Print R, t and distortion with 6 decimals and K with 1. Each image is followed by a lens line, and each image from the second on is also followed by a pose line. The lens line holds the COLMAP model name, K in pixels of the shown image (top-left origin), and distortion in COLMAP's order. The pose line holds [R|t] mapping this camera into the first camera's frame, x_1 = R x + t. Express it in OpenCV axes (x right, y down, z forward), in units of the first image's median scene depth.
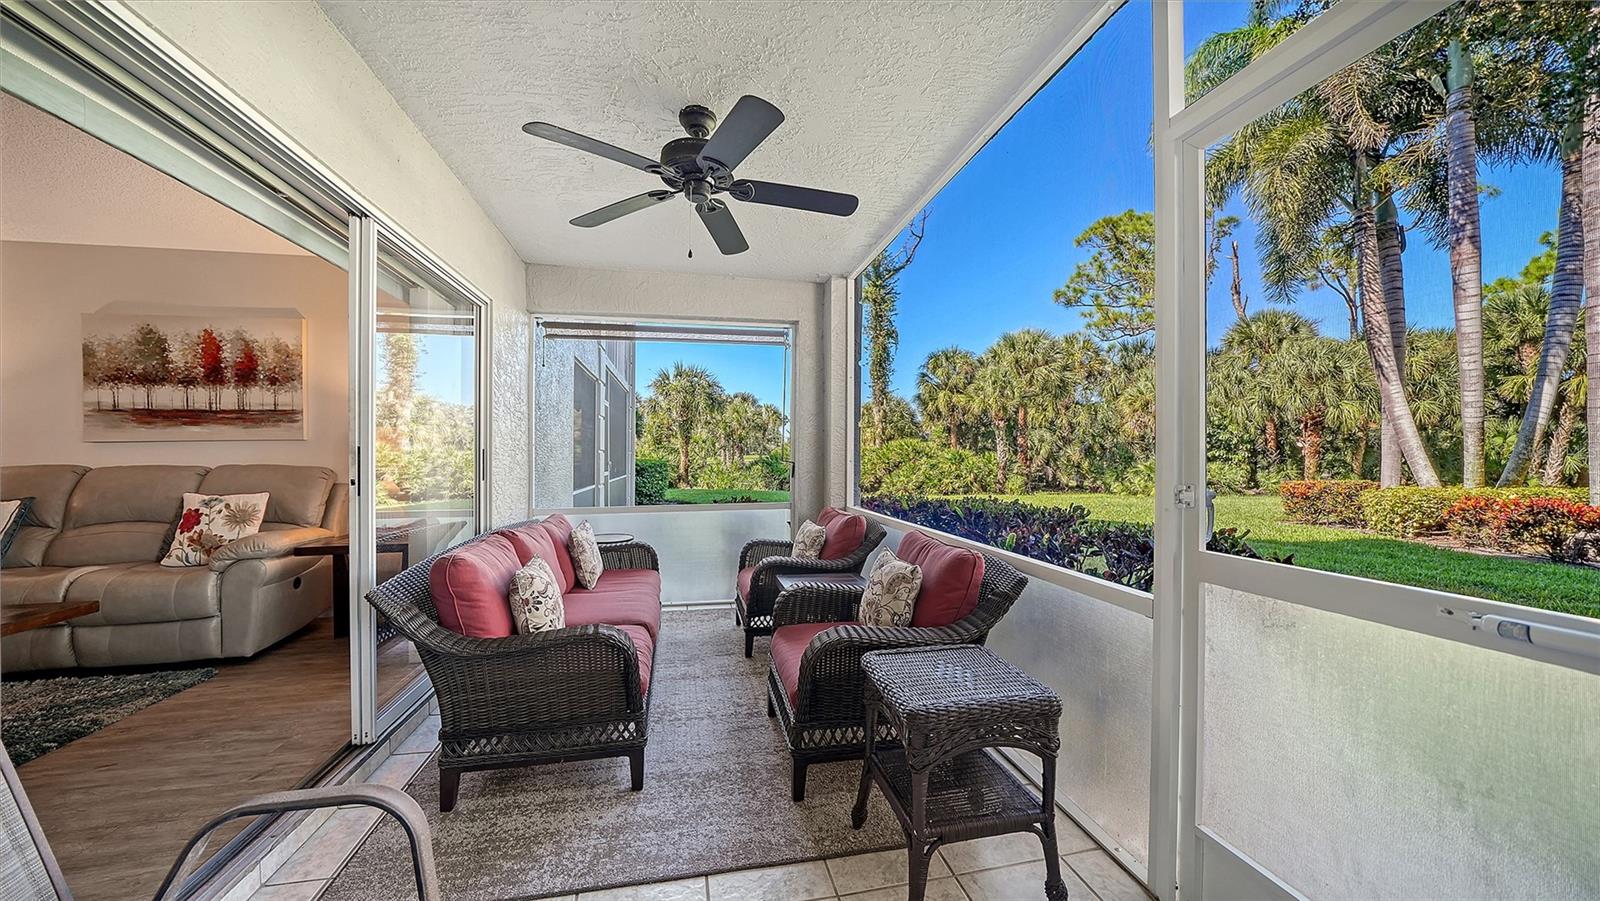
lens RADIAL K [[546.2, 0, 806.8], [0, 546.2, 470.3], [0, 0, 1]] dist [-0.013793, 0.000066]
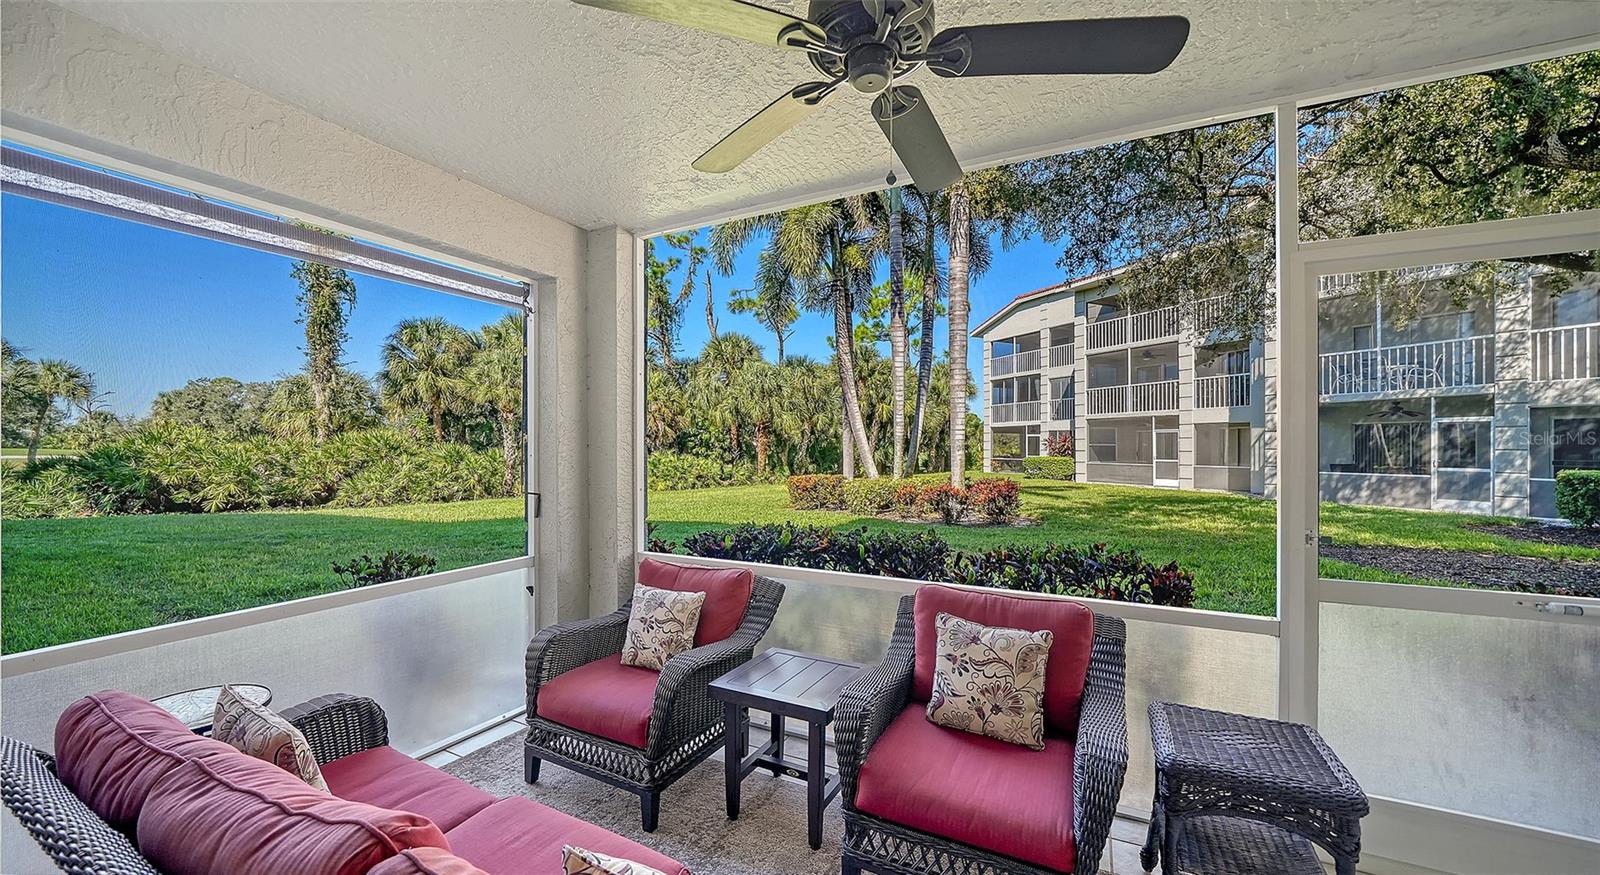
lens RADIAL K [[580.6, 0, 792.1], [0, 580.6, 447.1], [0, 0, 1]] dist [-0.001601, -0.000128]
pose [[0.647168, 0.006023, 0.762324, -0.061656], [0.016808, 0.999613, -0.022167, -0.008236], [-0.762162, 0.027159, 0.646816, 0.056441]]
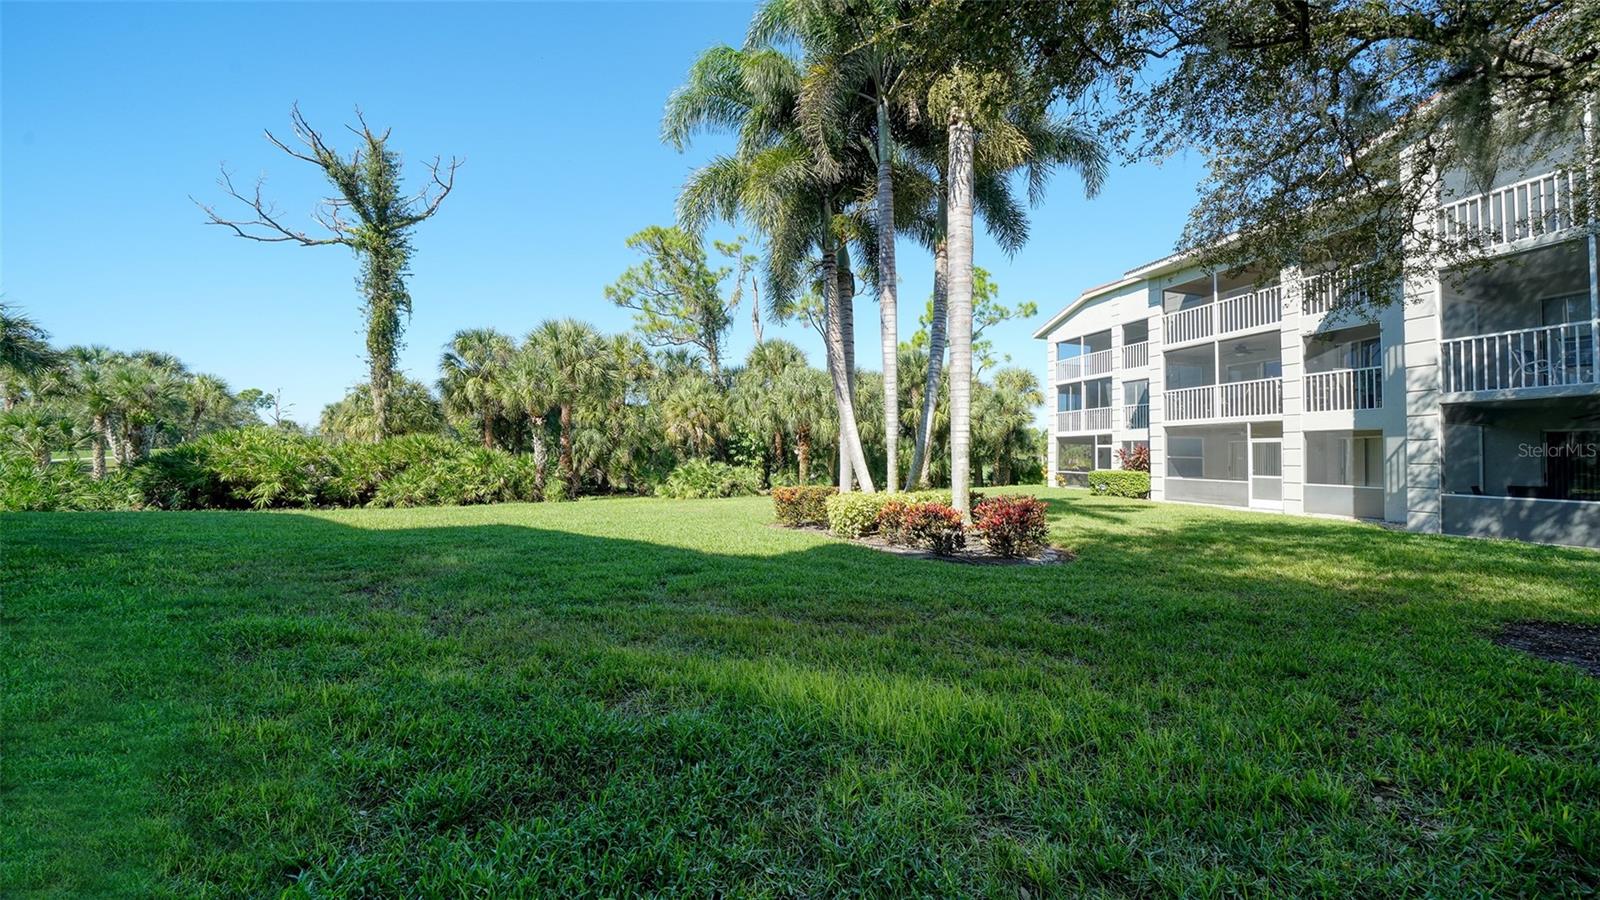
lens RADIAL K [[552.5, 0, 791.1], [0, 552.5, 445.8], [0, 0, 1]] dist [-0.009114, 0.000229]
pose [[0.752490, 0.029553, 0.657940, 0.082996], [-0.000356, 0.999011, -0.044466, -0.006383], [-0.658603, 0.033226, 0.751757, 0.069527]]
